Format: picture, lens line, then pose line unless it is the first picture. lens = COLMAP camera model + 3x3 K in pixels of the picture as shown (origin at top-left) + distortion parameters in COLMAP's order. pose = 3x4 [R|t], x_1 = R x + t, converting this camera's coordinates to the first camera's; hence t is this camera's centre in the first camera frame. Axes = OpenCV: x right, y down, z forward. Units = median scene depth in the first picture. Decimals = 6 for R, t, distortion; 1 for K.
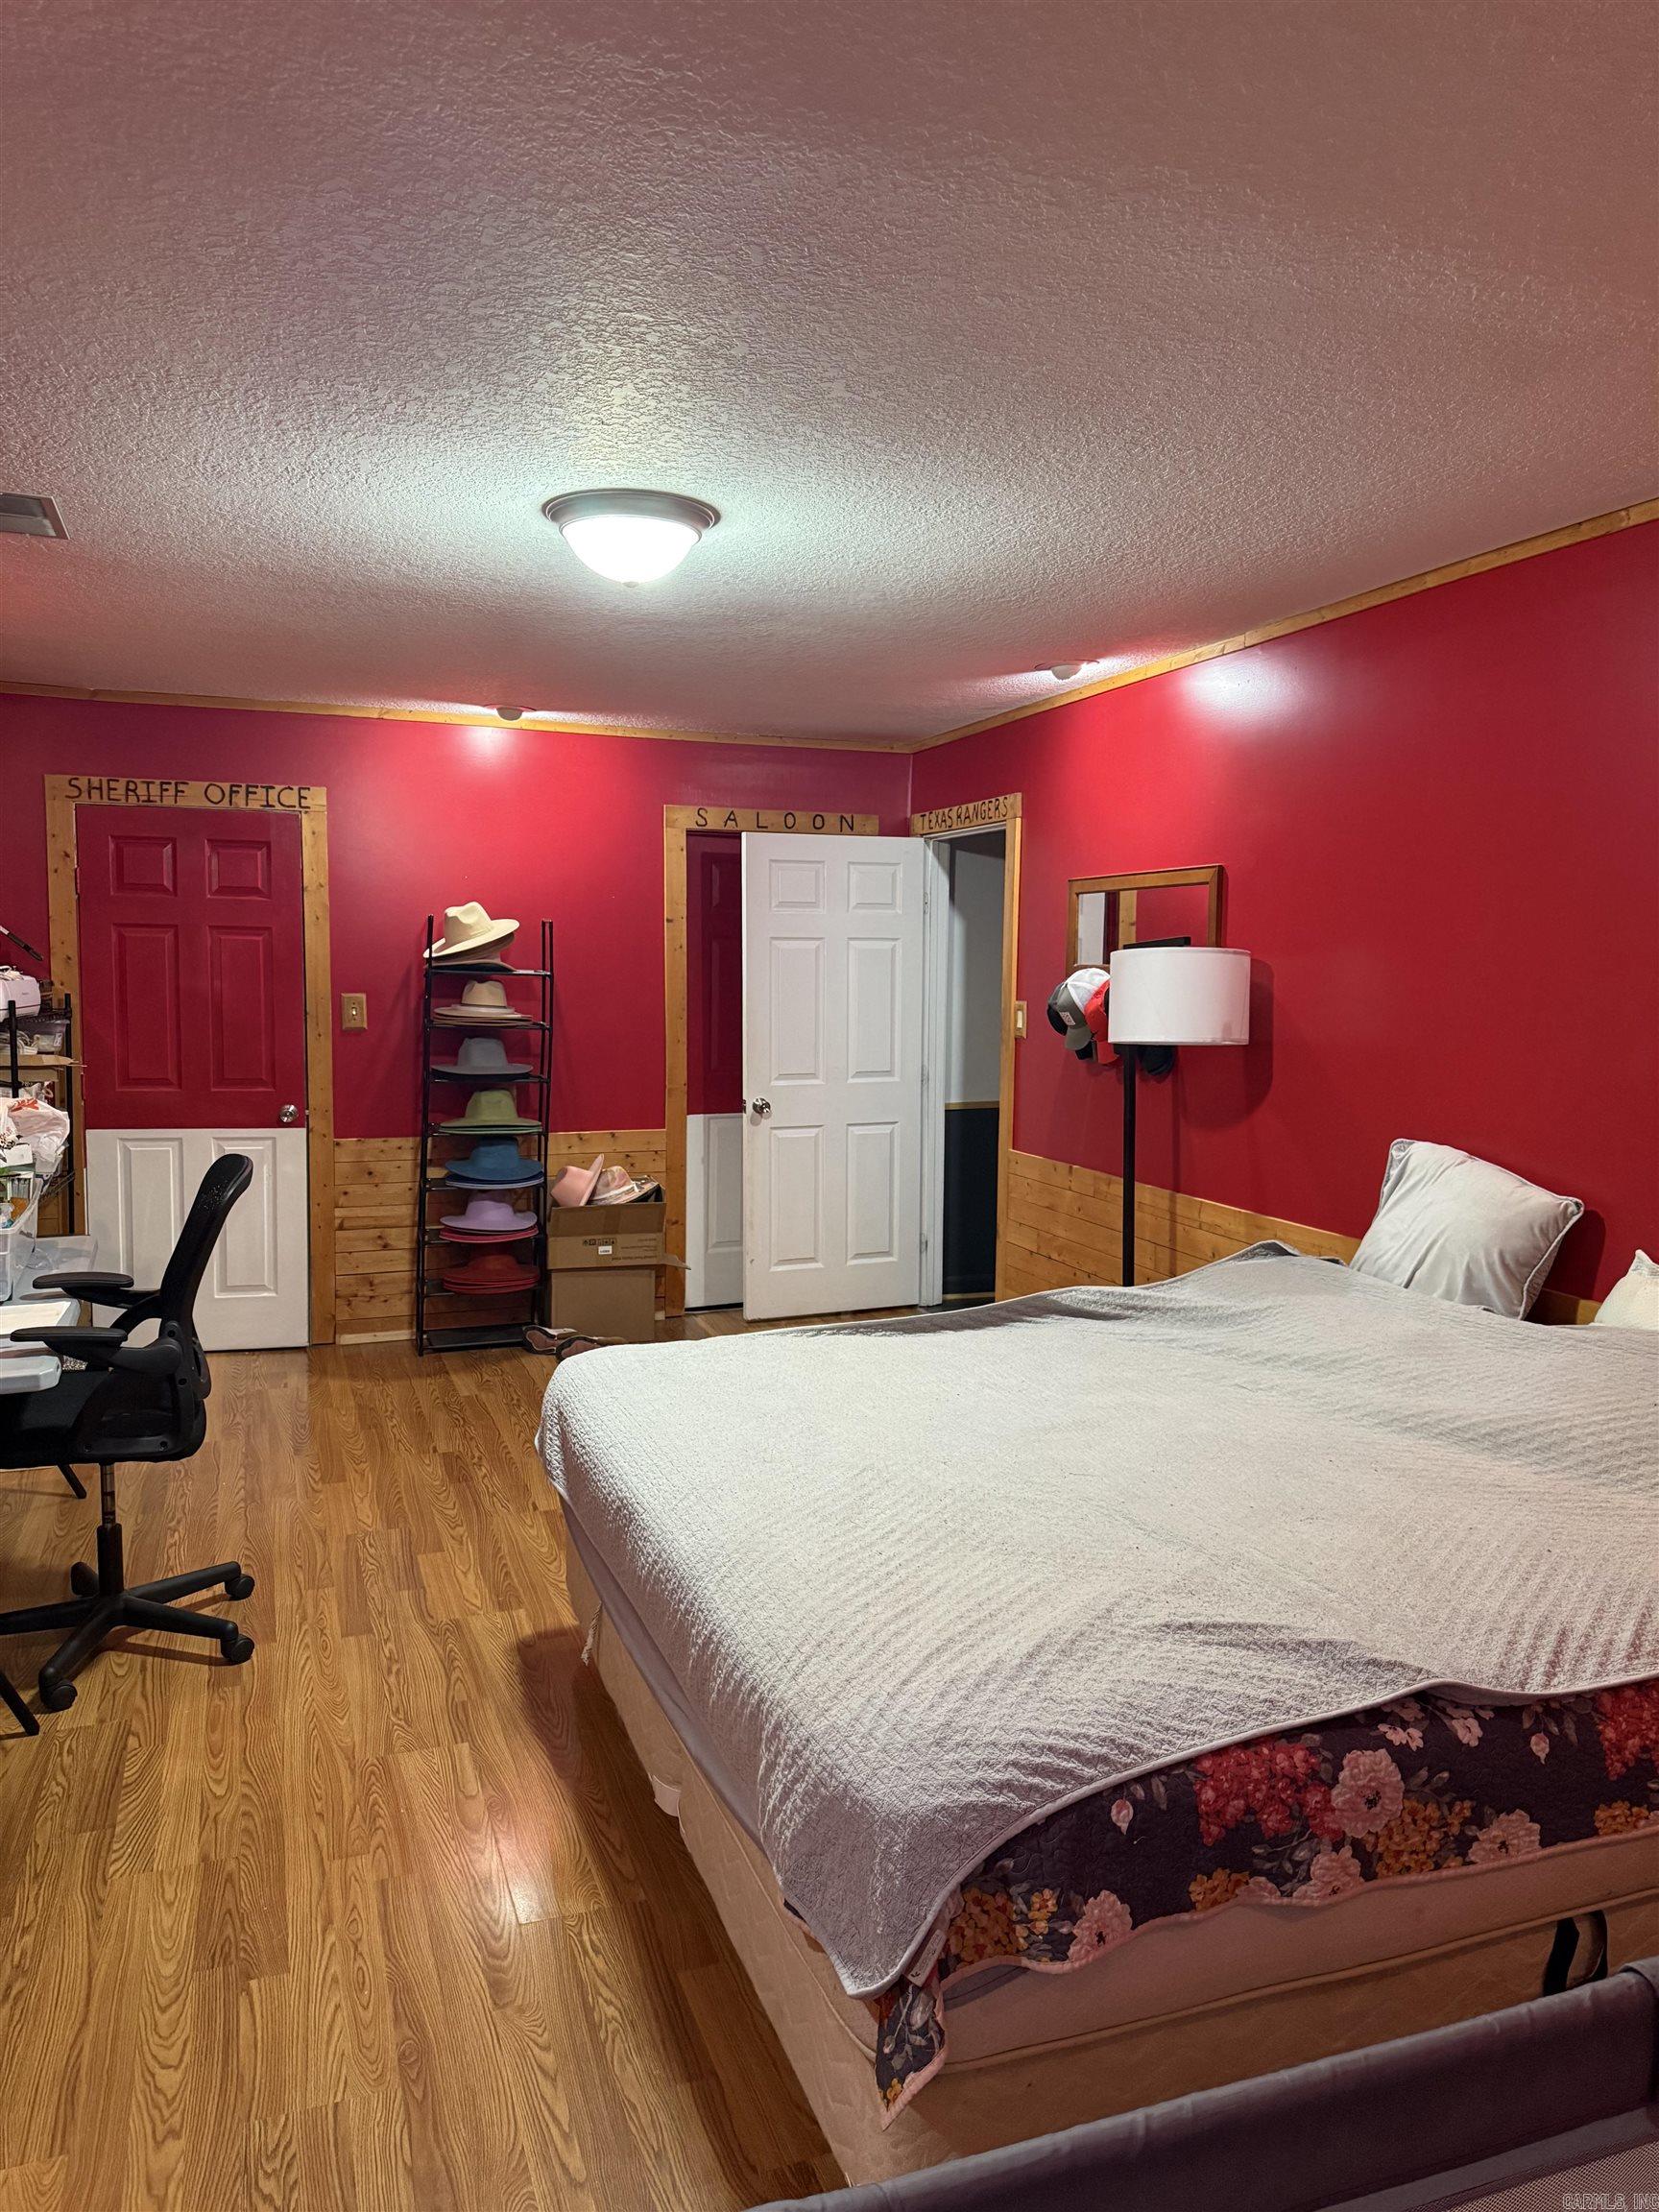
lens RADIAL K [[1555.3, 0, 831.9], [0, 1555.3, 1101.1], [0, 0, 1]] dist [0.048346, -0.062756]
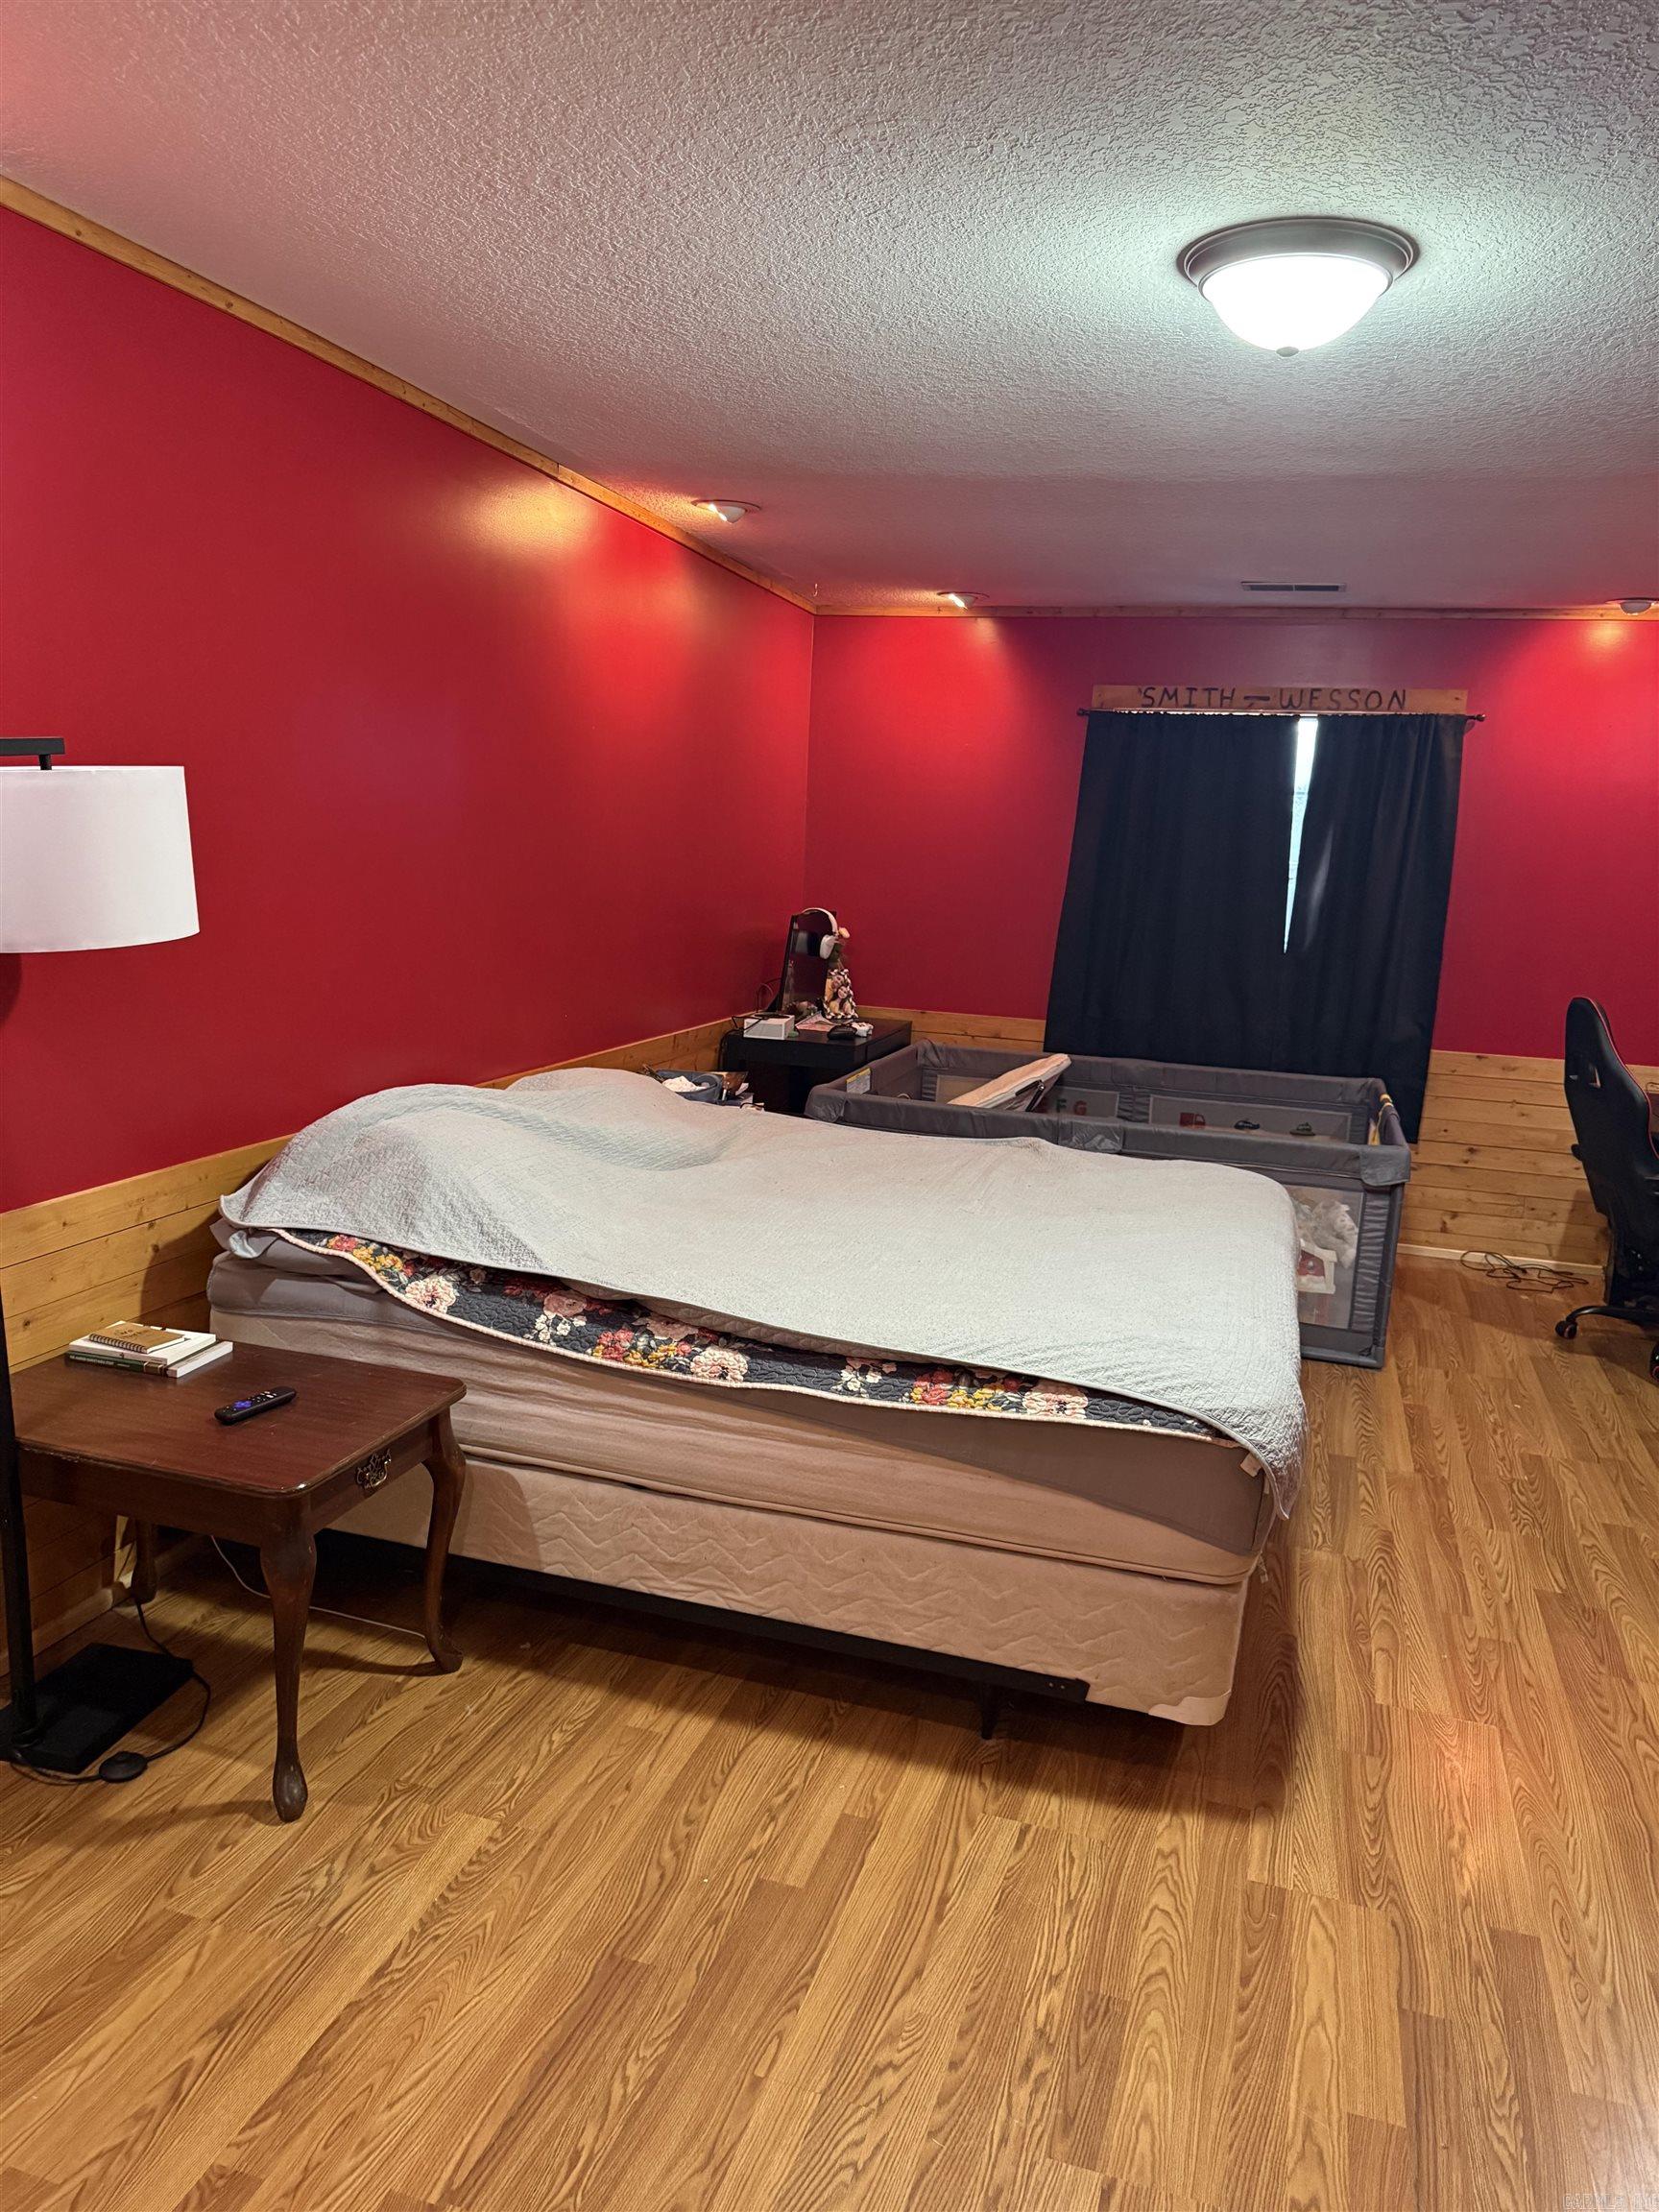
lens RADIAL K [[1555.3, 0, 830.6], [0, 1555.3, 1109.8], [0, 0, 1]] dist [0.048346, -0.062756]
pose [[-0.793813, -0.161061, 0.586447, -0.400748], [-0.006641, 0.966532, 0.256458, -0.147441], [-0.608125, 0.199686, -0.768316, 1.587437]]
